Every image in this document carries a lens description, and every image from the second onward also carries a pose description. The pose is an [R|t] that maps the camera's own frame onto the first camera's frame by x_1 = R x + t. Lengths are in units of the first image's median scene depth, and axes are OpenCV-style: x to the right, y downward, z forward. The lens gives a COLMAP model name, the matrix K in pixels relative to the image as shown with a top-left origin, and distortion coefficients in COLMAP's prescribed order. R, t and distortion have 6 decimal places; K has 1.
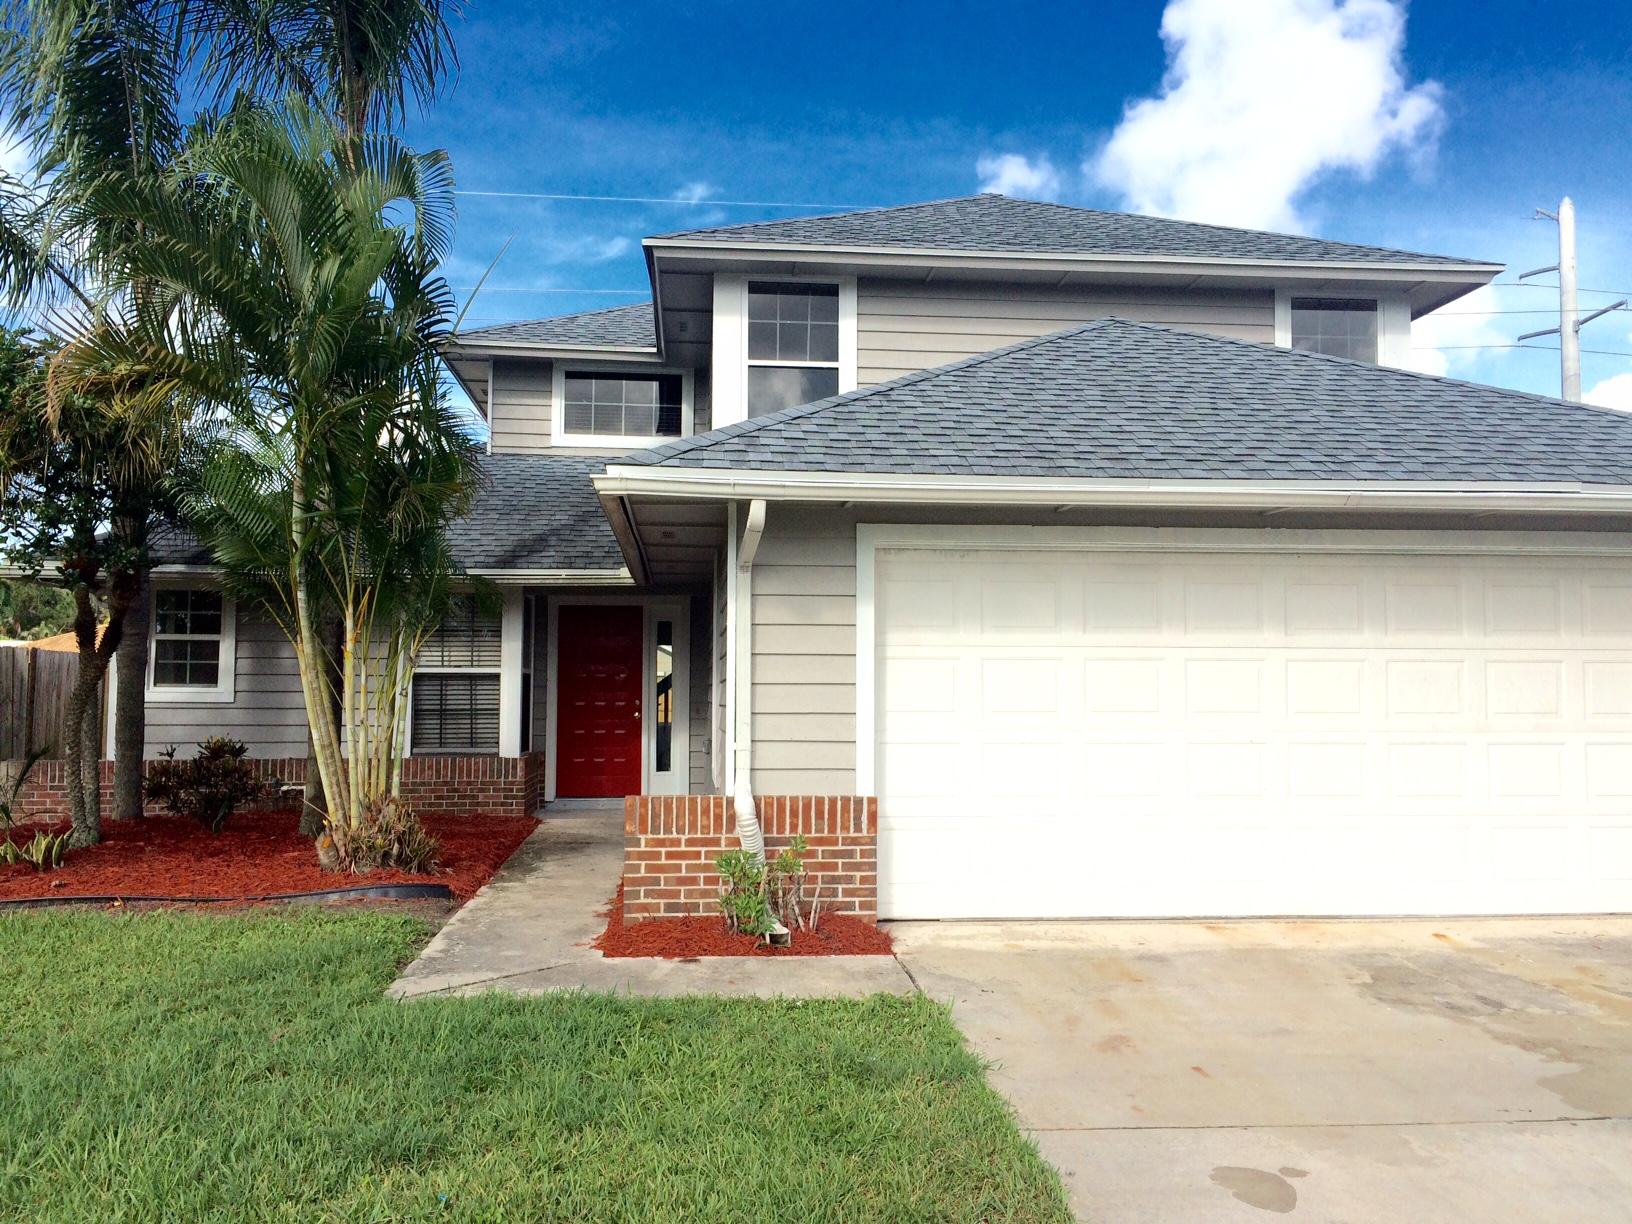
lens RADIAL K [[1383.8, 0, 822.6], [0, 1383.8, 608.2], [0, 0, 1]] dist [0.017490, -0.050125]
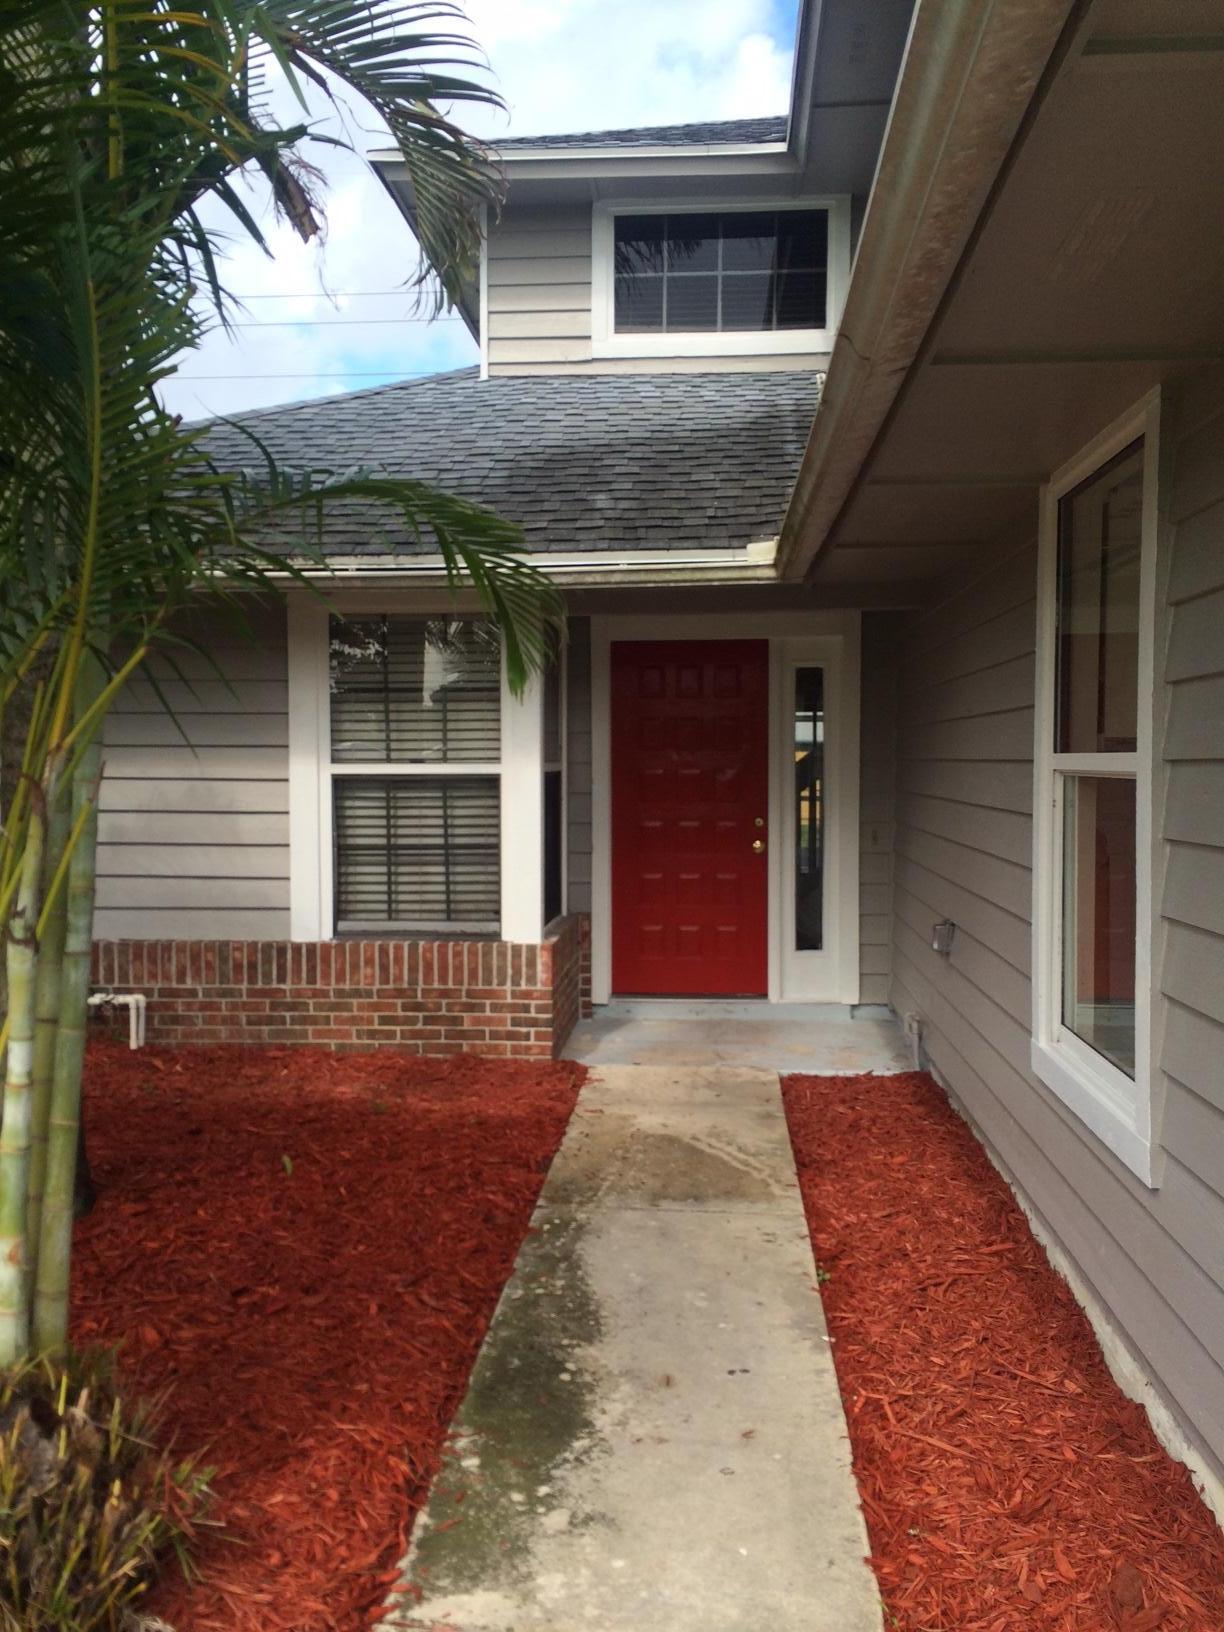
lens RADIAL K [[1383.8, 0, 613.6], [0, 1383.8, 817.7], [0, 0, 1]] dist [0.017490, -0.050125]
pose [[0.984389, 0.003595, -0.175971, -0.105518], [0.014097, 0.994969, 0.099188, 0.013736], [0.175442, -0.100121, 0.979385, 0.520544]]
